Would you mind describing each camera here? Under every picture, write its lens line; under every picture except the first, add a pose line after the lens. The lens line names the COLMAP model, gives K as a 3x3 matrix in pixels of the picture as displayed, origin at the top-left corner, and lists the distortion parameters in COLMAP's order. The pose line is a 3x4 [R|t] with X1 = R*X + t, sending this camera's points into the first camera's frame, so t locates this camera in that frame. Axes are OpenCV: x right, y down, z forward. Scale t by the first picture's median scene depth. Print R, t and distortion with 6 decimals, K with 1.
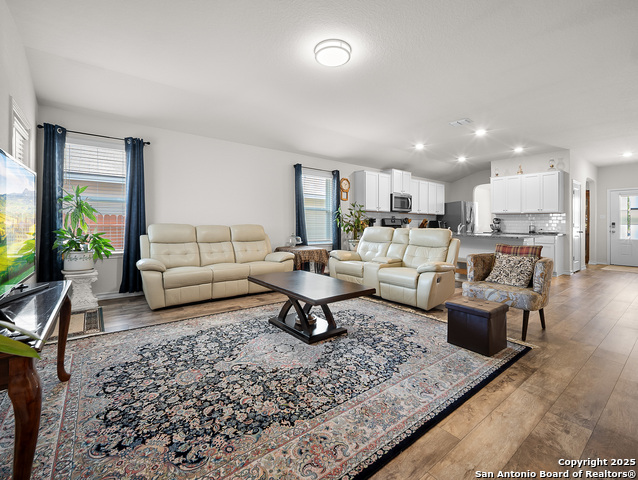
lens RADIAL K [[288.3, 0, 316.4], [0, 288.3, 220.6], [0, 0, 1]] dist [-0.009464, 0.003603]
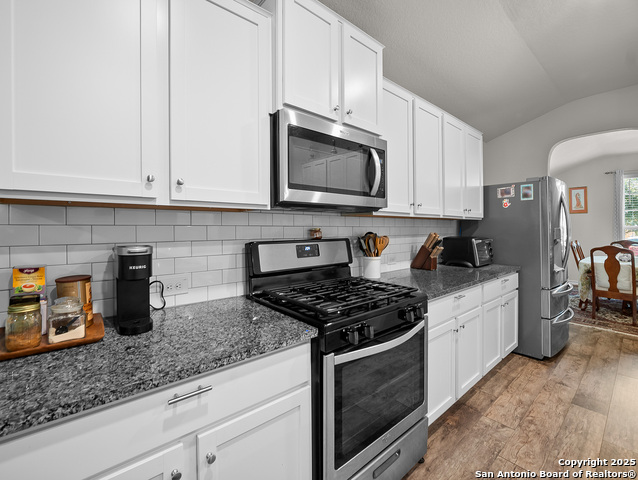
lens RADIAL K [[288.3, 0, 321.5], [0, 288.3, 229.9], [0, 0, 1]] dist [-0.009464, 0.003603]
pose [[0.997910, -0.012871, 0.063321, 0.307319], [0.011806, 0.999783, 0.017165, -0.022027], [-0.063528, -0.016382, 0.997846, 0.899748]]
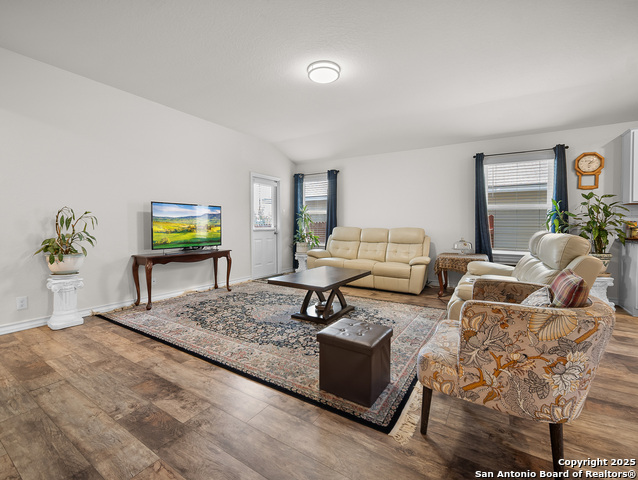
lens RADIAL K [[288.3, 0, 316.6], [0, 288.3, 232.6], [0, 0, 1]] dist [-0.009464, 0.003603]
pose [[0.338133, 0.017901, -0.940928, 0.490783], [0.008135, 0.999726, 0.021943, 0.004448], [0.941063, -0.015074, 0.337895, 0.260356]]
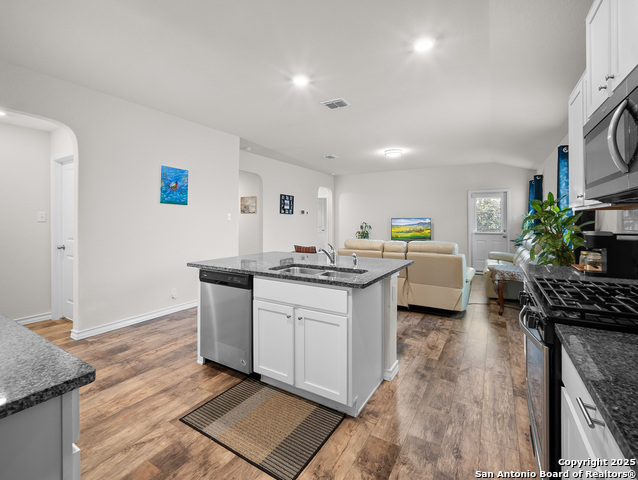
lens RADIAL K [[288.3, 0, 316.8], [0, 288.3, 222.5], [0, 0, 1]] dist [-0.009464, 0.003603]
pose [[-0.938153, -0.007248, -0.346146, 0.599679], [-0.004782, 0.999957, -0.007979, -0.015760], [0.346189, -0.005831, -0.938147, 1.254476]]
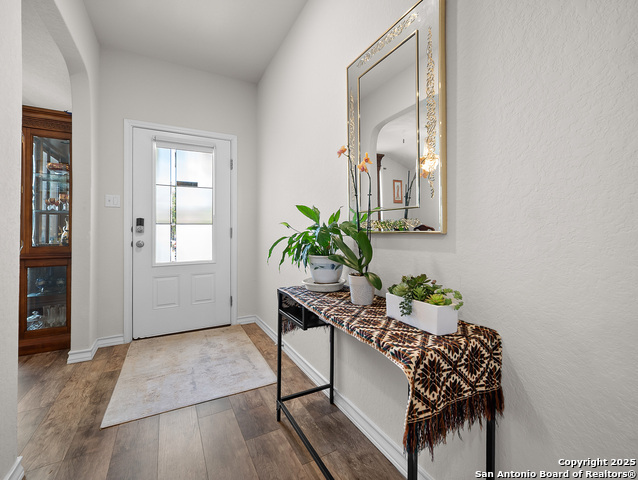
lens RADIAL K [[288.3, 0, 319.0], [0, 288.3, 226.2], [0, 0, 1]] dist [-0.009464, 0.003603]
pose [[0.184397, 0.009960, 0.982801, 0.932637], [-0.002671, 0.999950, -0.009632, 0.025250], [-0.982848, -0.000849, 0.184415, 0.918630]]
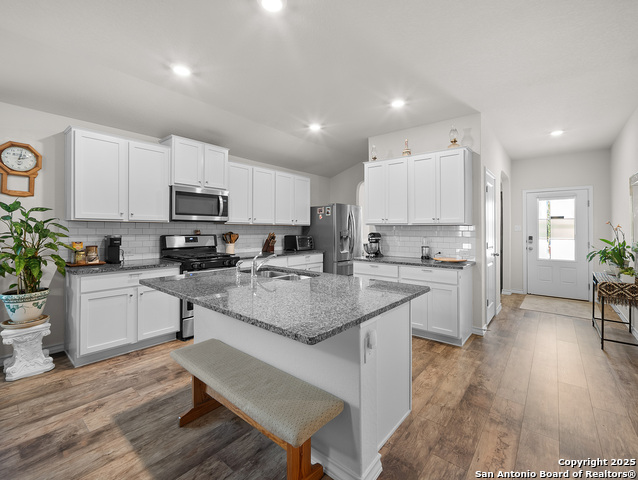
lens RADIAL K [[288.3, 0, 322.4], [0, 288.3, 227.6], [0, 0, 1]] dist [-0.009464, 0.003603]
pose [[0.974423, -0.003920, 0.224686, 0.445641], [0.002949, 0.999985, 0.004656, -0.025433], [-0.224701, -0.003874, 0.974420, 0.512536]]
